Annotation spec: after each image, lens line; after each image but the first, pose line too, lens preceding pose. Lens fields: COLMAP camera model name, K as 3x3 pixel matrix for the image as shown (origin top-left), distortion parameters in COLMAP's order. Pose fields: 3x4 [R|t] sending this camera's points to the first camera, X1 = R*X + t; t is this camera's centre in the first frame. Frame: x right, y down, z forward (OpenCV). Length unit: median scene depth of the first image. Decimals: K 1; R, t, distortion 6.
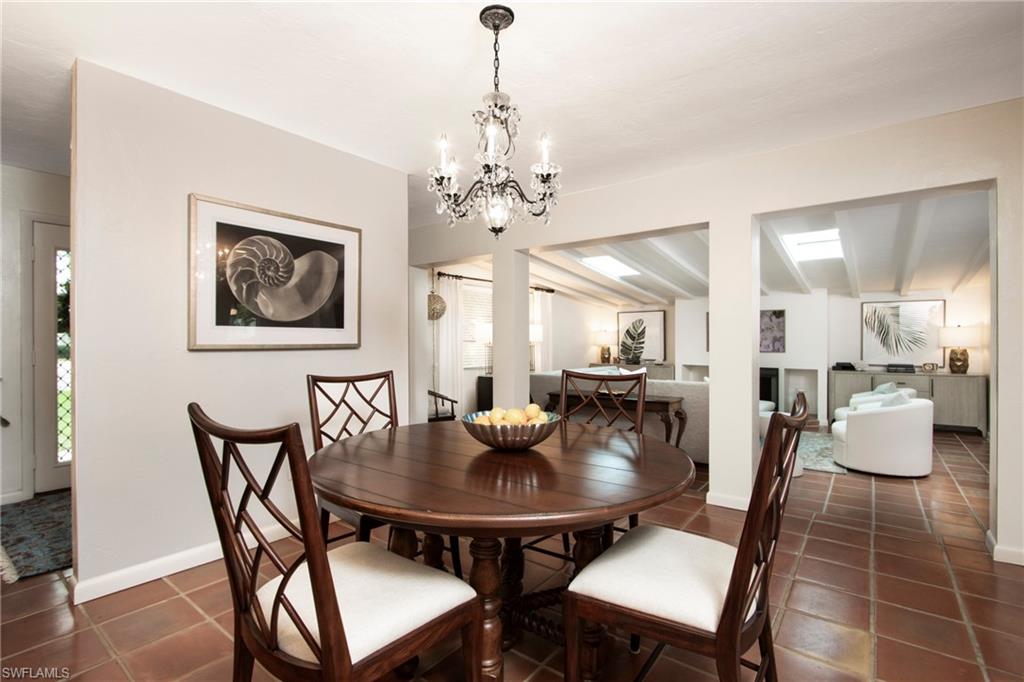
lens RADIAL K [[474.8, 0, 509.7], [0, 474.8, 338.1], [0, 0, 1]] dist [-0.015340, 0.000852]
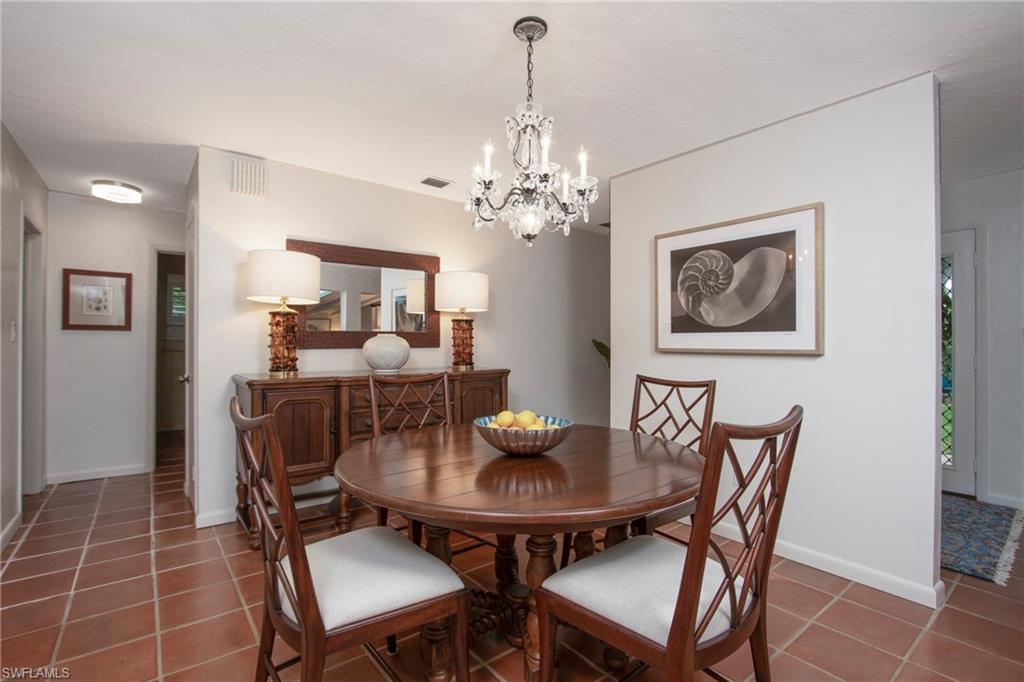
lens RADIAL K [[474.8, 0, 508.9], [0, 474.8, 342.5], [0, 0, 1]] dist [-0.015340, 0.000852]
pose [[-0.244793, -0.001646, -0.969574, 0.695941], [0.001294, 0.999997, -0.002024, 0.000773], [0.969574, -0.001750, -0.244791, 0.865826]]
